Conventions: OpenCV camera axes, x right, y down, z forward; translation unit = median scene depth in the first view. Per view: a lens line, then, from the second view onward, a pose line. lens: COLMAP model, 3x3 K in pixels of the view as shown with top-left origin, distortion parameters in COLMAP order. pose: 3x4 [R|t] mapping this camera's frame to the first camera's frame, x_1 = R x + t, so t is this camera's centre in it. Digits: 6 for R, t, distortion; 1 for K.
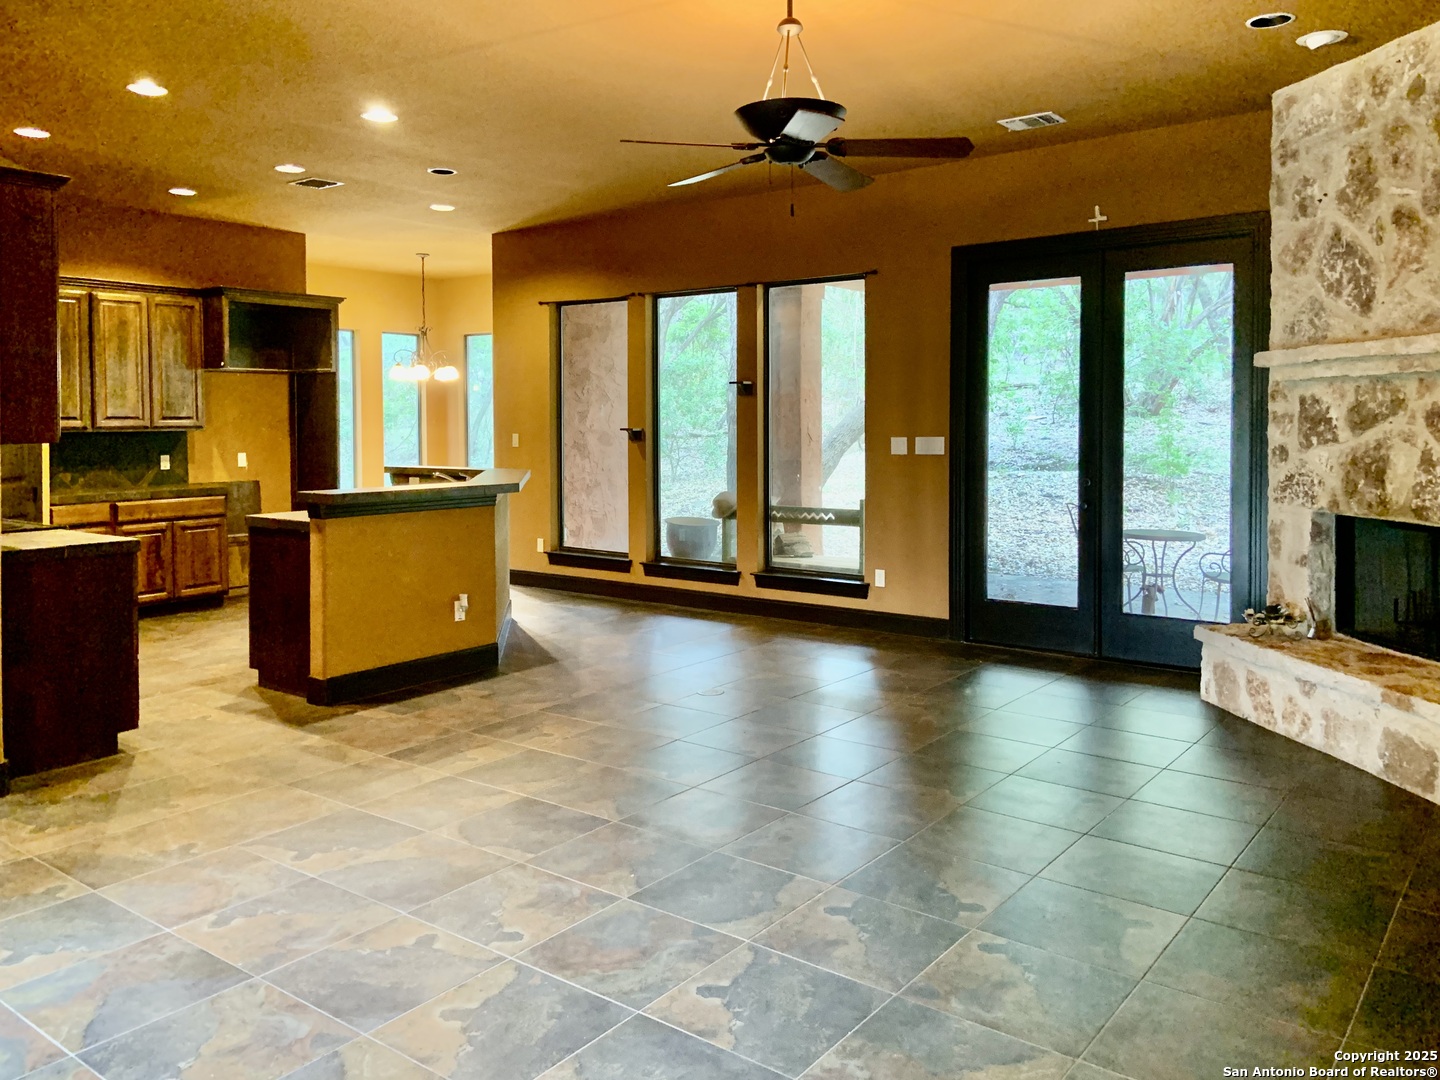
lens RADIAL K [[1146.6, 0, 675.8], [0, 1146.6, 522.9], [0, 0, 1]] dist [0.140809, -0.182933]
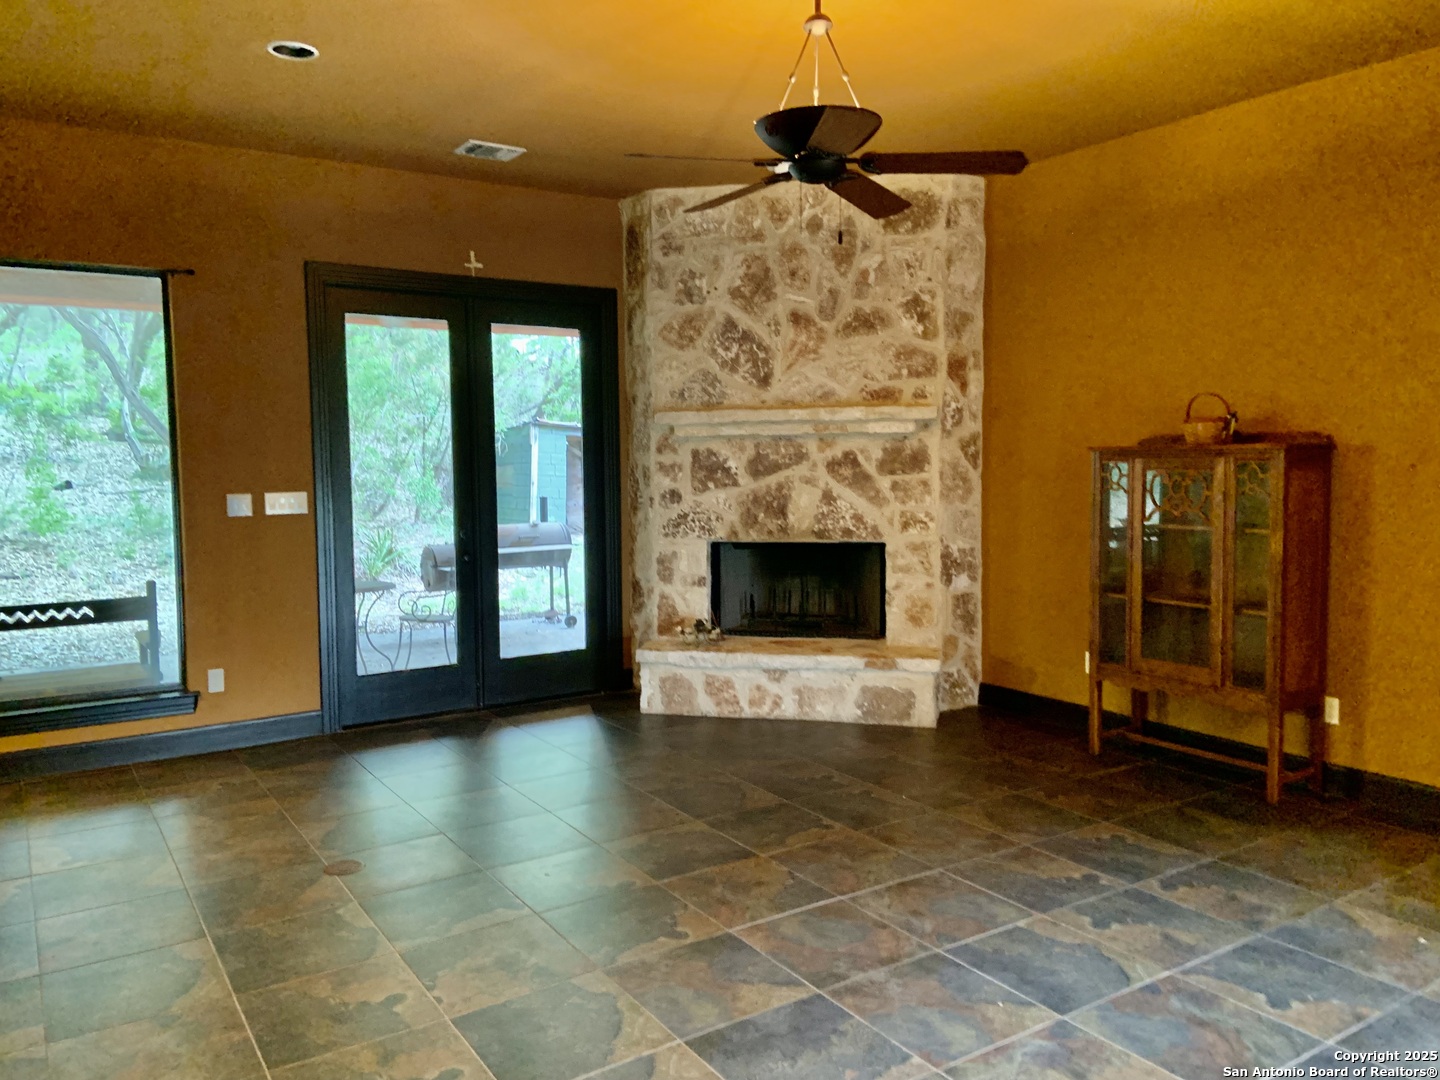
lens RADIAL K [[1082.9, 0, 772.0], [0, 1082.9, 579.4], [0, 0, 1]] dist [0.124312, -0.175021]
pose [[0.300474, -0.112096, 0.947180, -0.584574], [0.095588, 0.991609, 0.087031, -0.068966], [-0.948988, 0.064389, 0.308668, 0.623248]]
